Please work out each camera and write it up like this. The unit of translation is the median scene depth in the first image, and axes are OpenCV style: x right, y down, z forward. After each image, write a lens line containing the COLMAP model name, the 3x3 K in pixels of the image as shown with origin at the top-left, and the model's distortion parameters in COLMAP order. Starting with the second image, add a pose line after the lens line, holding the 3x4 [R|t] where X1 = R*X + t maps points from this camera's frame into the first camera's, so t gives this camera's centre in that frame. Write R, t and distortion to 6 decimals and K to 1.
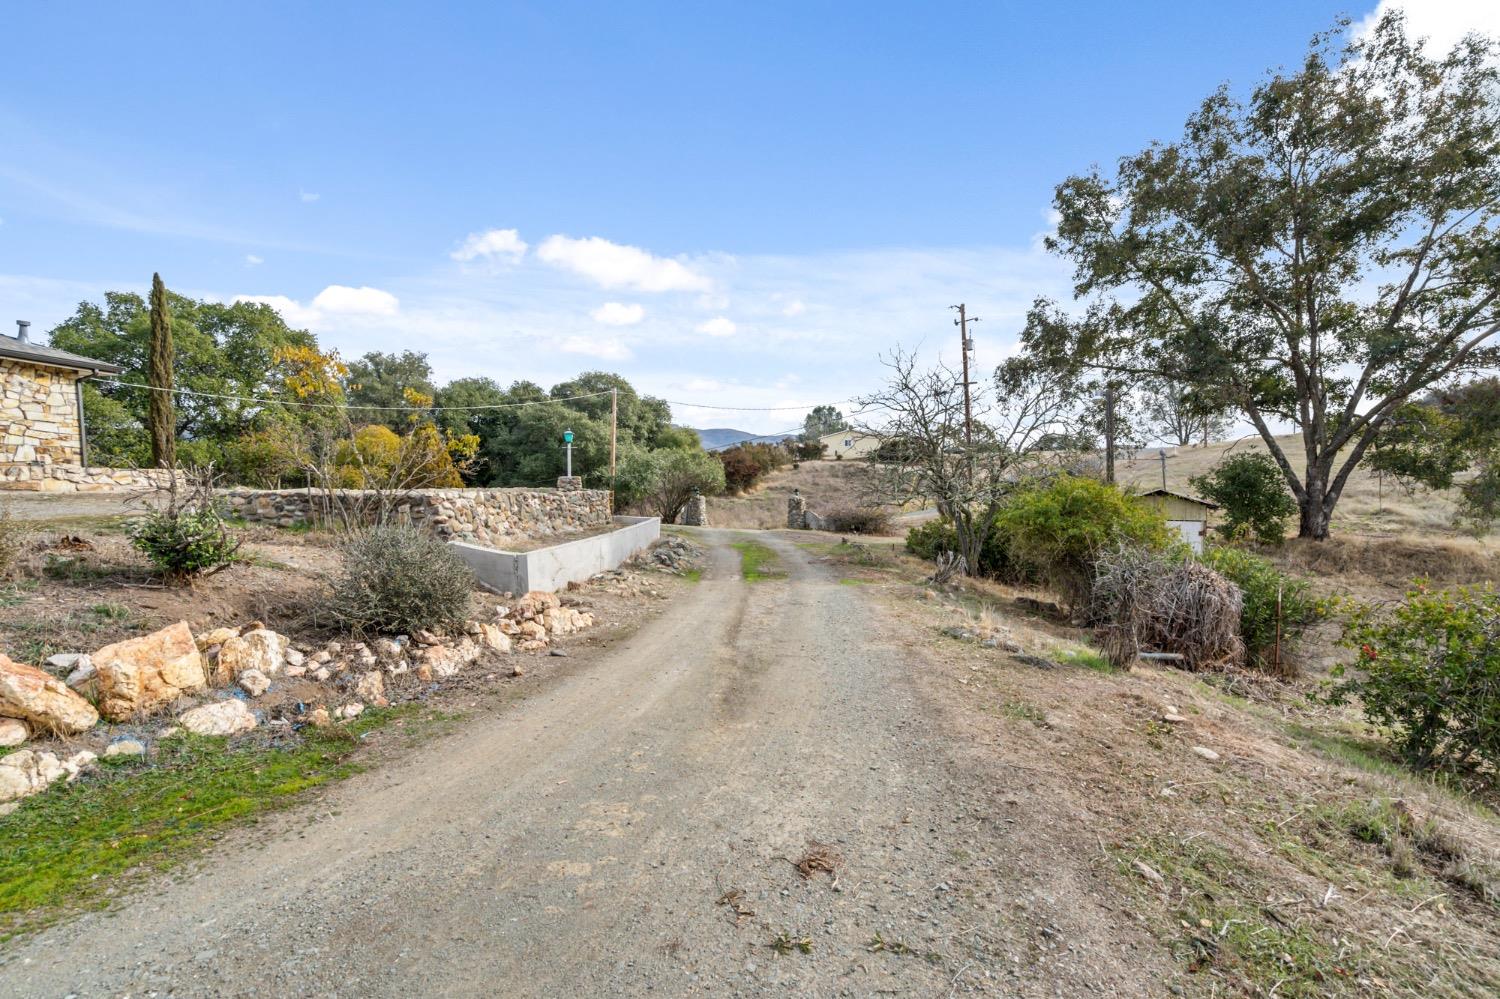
lens RADIAL K [[688.6, 0, 745.7], [0, 688.6, 501.4], [0, 0, 1]] dist [-0.014092, 0.005711]
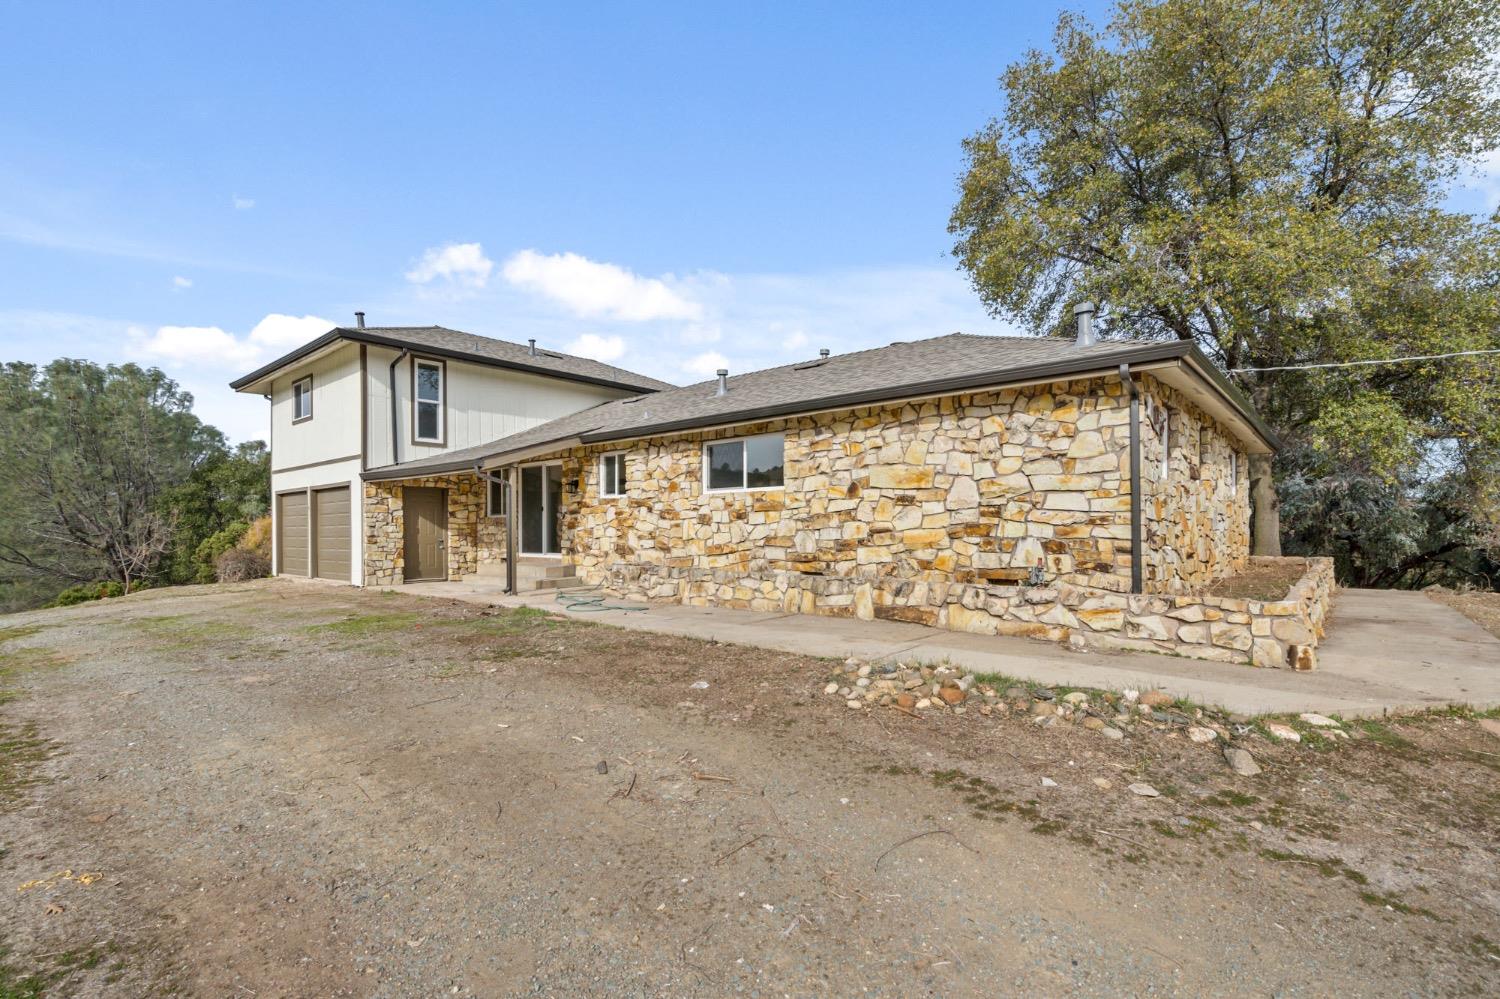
lens RADIAL K [[688.6, 0, 767.7], [0, 688.6, 546.4], [0, 0, 1]] dist [-0.014092, 0.005711]
pose [[-0.581815, 0.023658, -0.812977, -0.111102], [-0.024071, 0.998638, 0.046288, -0.022067], [0.812965, 0.046501, -0.580453, 0.264005]]
